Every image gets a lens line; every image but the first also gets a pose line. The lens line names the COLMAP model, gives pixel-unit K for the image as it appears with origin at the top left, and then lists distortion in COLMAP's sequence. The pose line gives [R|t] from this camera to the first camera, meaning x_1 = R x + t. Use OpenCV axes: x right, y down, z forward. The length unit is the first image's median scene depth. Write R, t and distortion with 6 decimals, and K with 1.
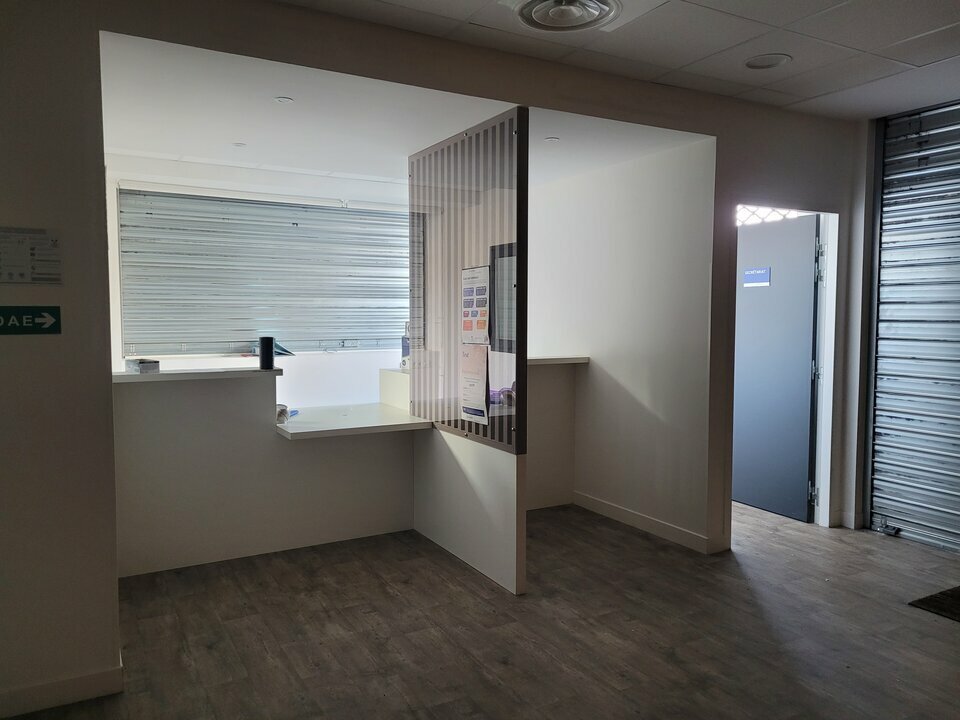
lens RADIAL K [[729.2, 0, 479.0], [0, 729.2, 342.0], [0, 0, 1]] dist [0.059203, -0.002696]
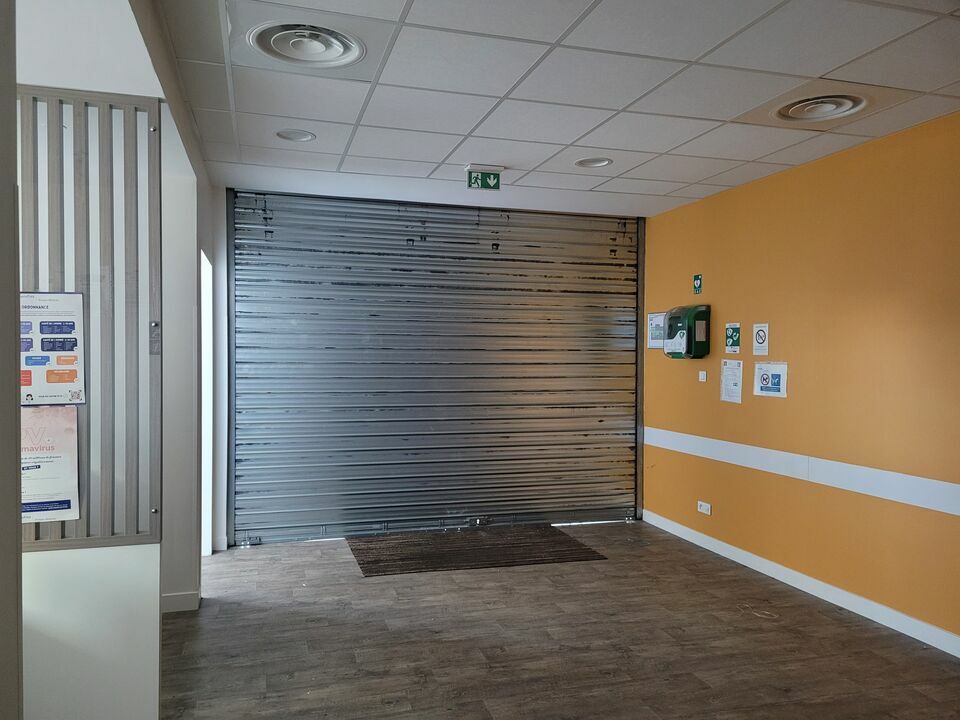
lens RADIAL K [[724.8, 0, 480.0], [0, 724.8, 360.0], [0, 0, 1]] dist [0.001217, 0.000197]
pose [[0.222412, -0.010387, 0.974897, -0.571521], [0.036334, 0.999337, 0.002359, -0.026335], [-0.974276, 0.034897, 0.222642, 0.457917]]
